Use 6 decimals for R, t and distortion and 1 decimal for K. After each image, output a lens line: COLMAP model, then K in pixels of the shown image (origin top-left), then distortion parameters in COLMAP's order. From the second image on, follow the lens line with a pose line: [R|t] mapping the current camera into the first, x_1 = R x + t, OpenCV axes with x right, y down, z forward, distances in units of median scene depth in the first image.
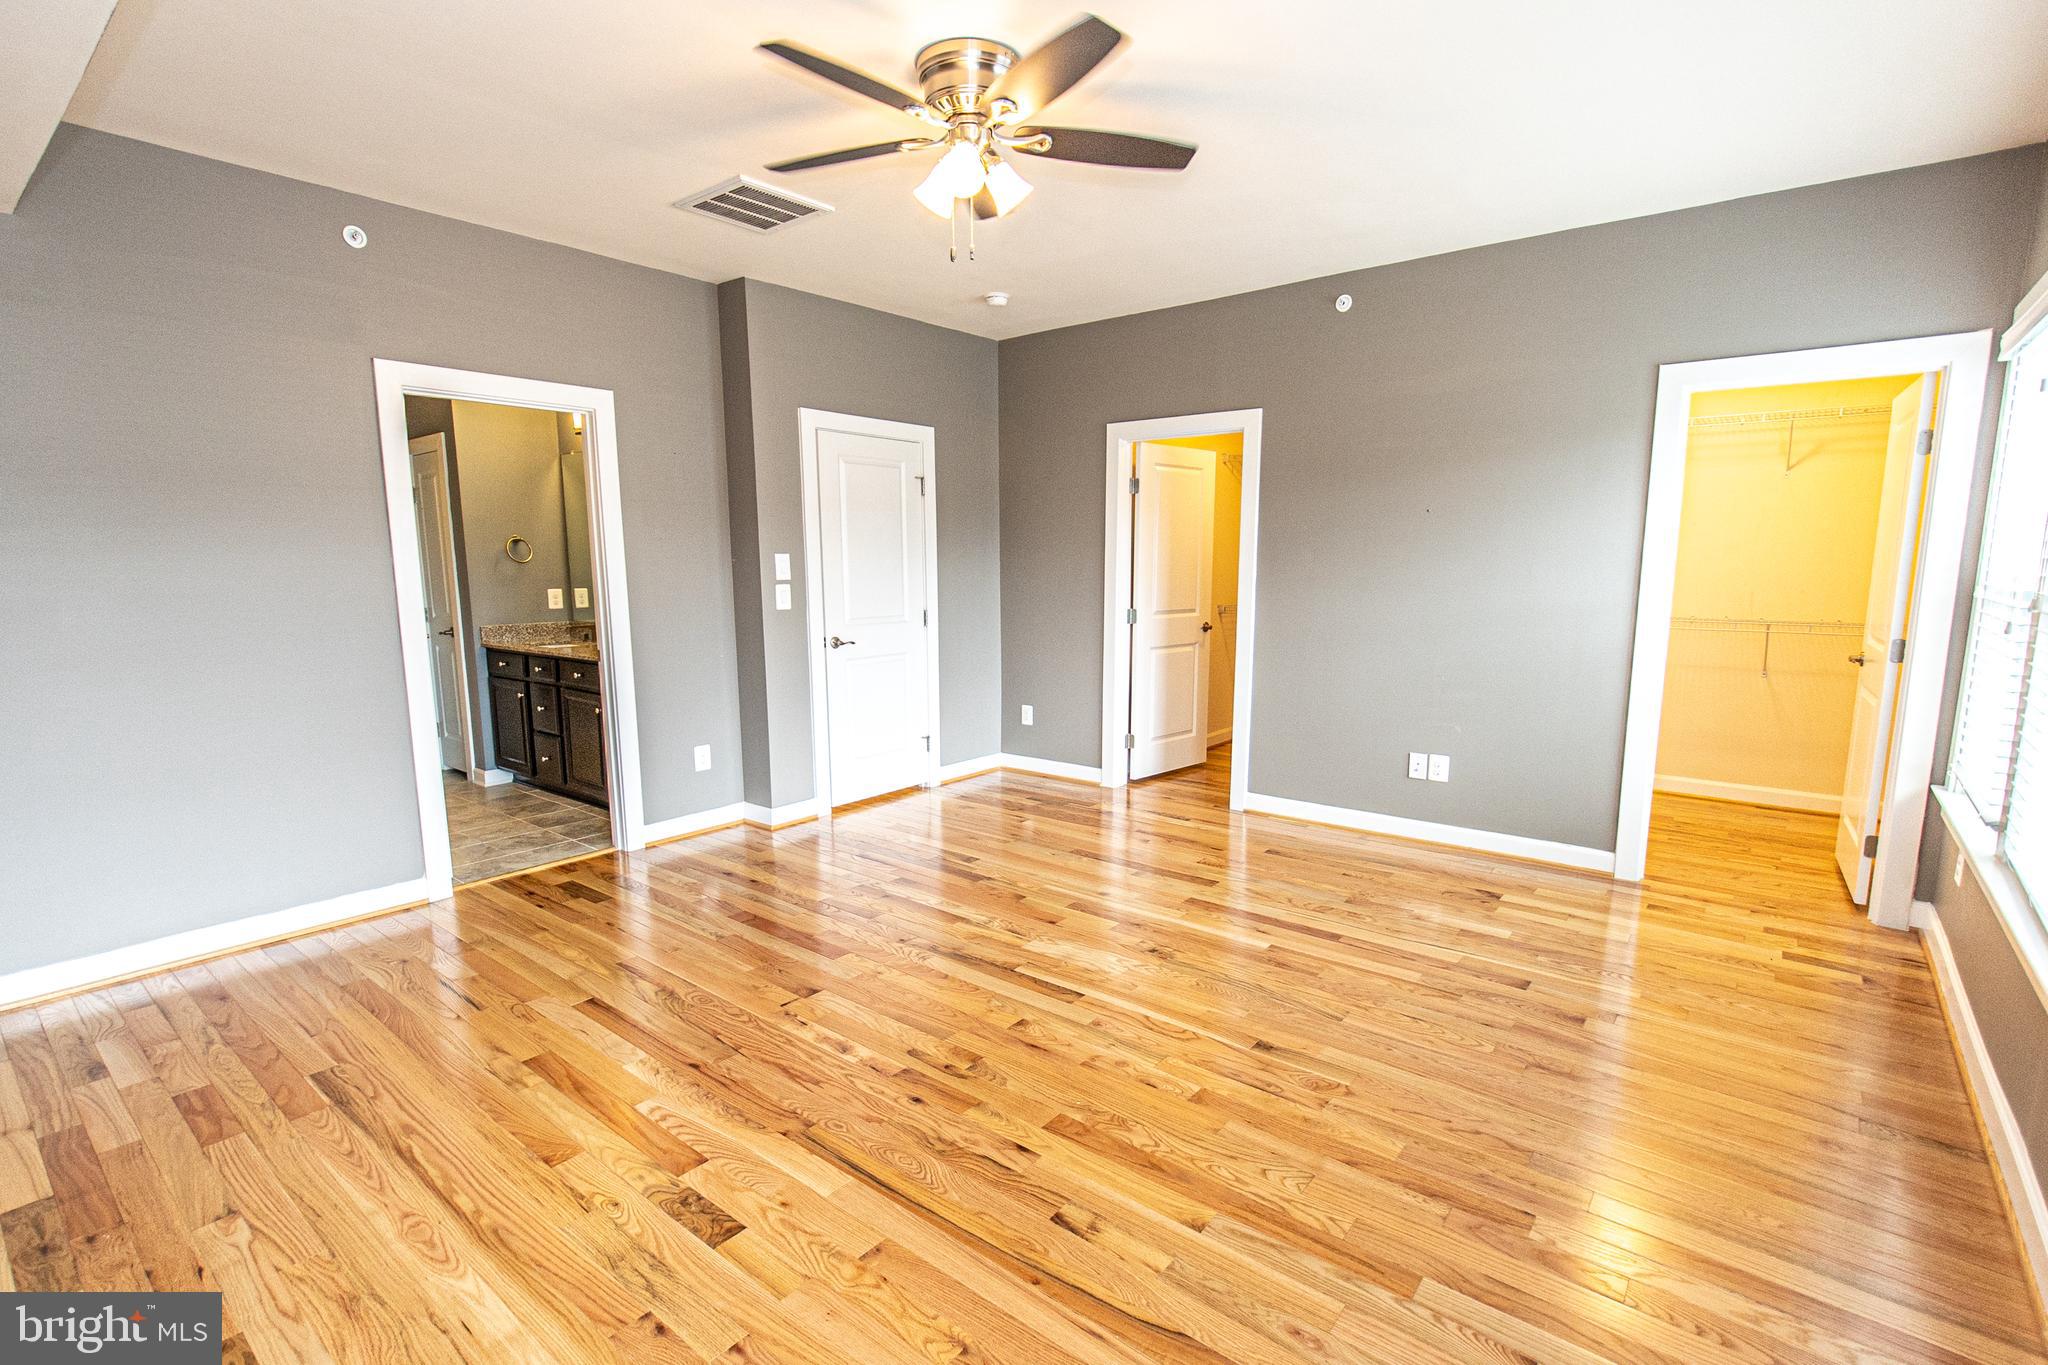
lens RADIAL K [[950.7, 0, 1025.1], [0, 950.7, 701.0], [0, 0, 1]] dist [0.004702, -0.002683]
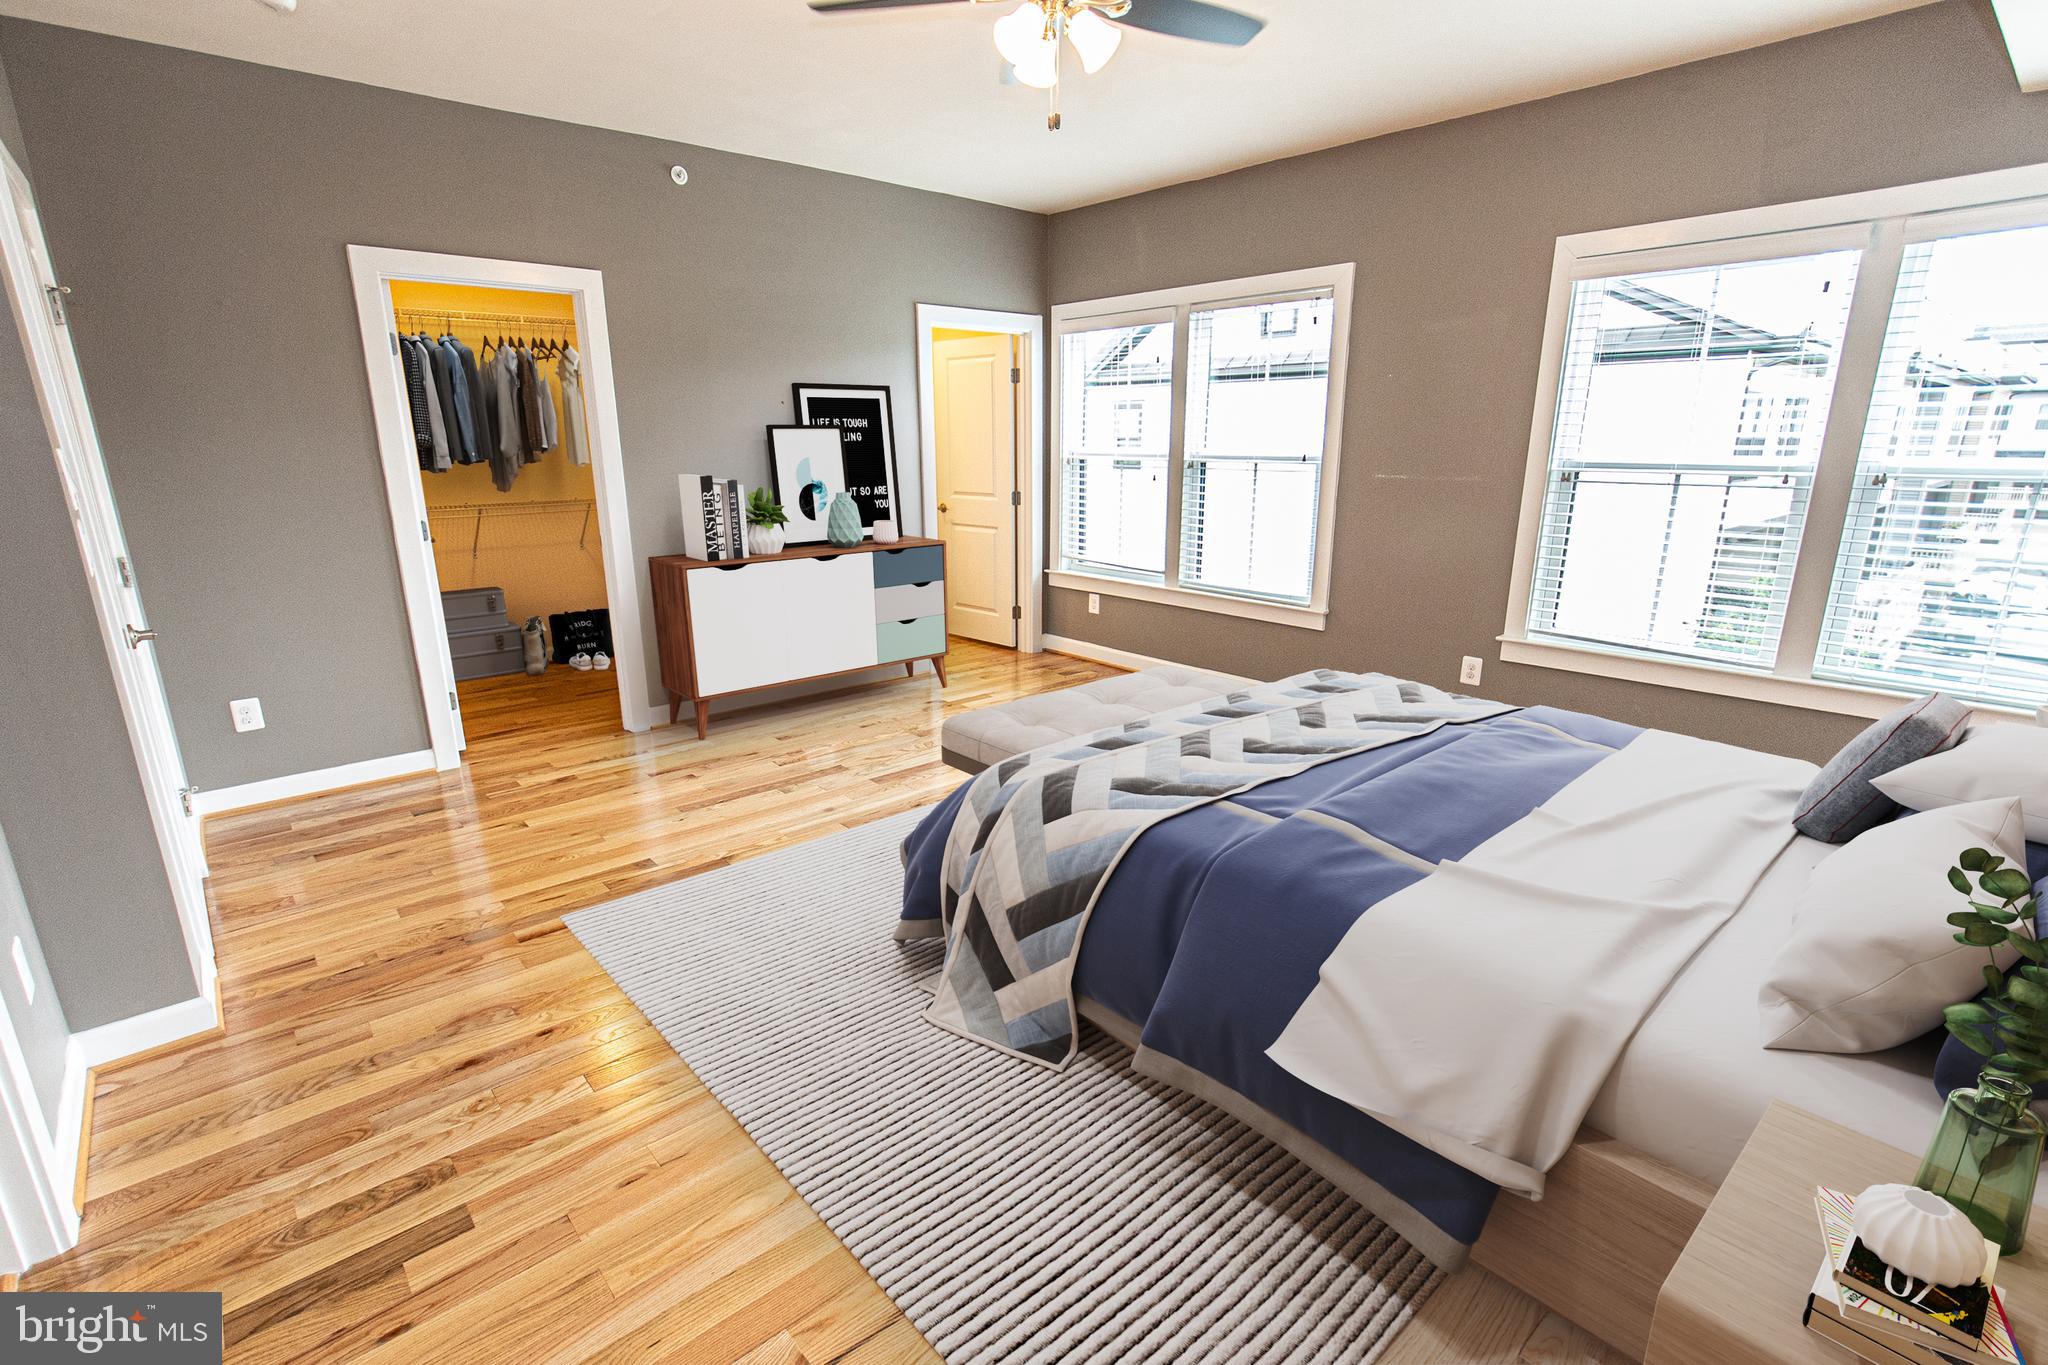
lens RADIAL K [[950.7, 0, 1028.7], [0, 950.7, 683.7], [0, 0, 1]] dist [0.004702, -0.002683]
pose [[0.169432, -0.241774, 0.955426, -0.615922], [0.156787, 0.963708, 0.216066, -0.072231], [-0.972991, 0.113190, 0.201190, 0.497848]]
